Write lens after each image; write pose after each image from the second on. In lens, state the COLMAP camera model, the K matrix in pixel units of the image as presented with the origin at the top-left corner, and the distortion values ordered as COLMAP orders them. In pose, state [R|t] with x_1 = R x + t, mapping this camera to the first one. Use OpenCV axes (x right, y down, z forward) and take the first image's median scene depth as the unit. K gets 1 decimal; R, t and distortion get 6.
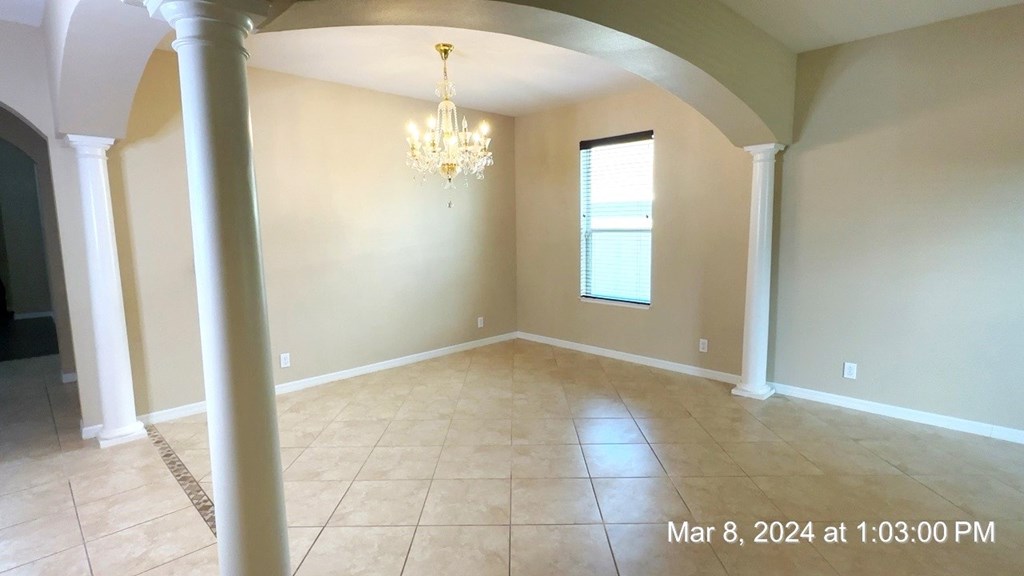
lens RADIAL K [[508.9, 0, 512.0], [0, 508.9, 288.0], [0, 0, 1]] dist [-0.001719, -0.000101]
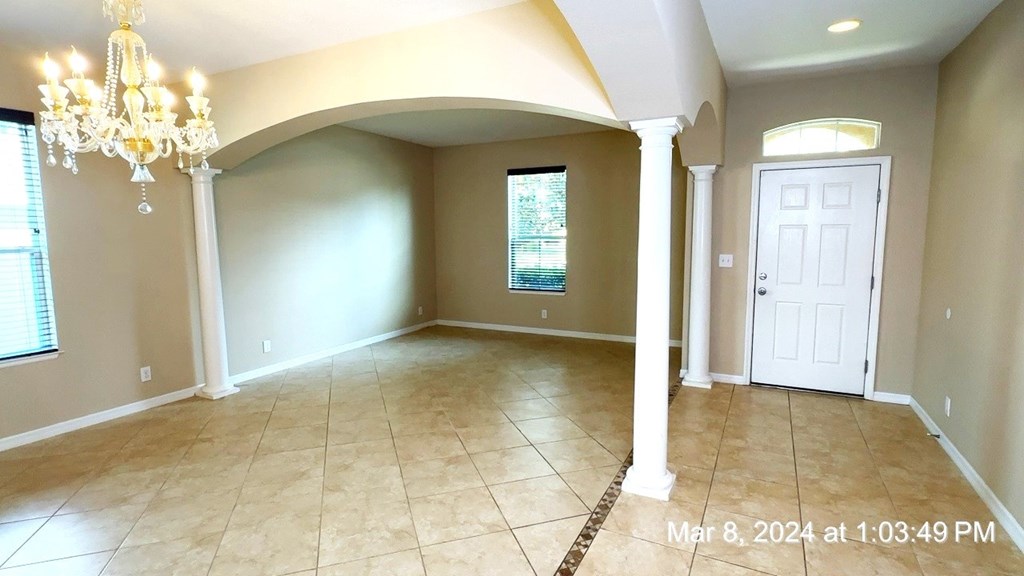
lens RADIAL K [[508.9, 0, 512.0], [0, 508.9, 288.0], [0, 0, 1]] dist [-0.001719, -0.000101]
pose [[-0.318561, -0.091722, 0.943454, -0.933333], [0.129379, 0.981786, 0.139134, -0.109648], [-0.939031, 0.166386, -0.300891, 0.882095]]
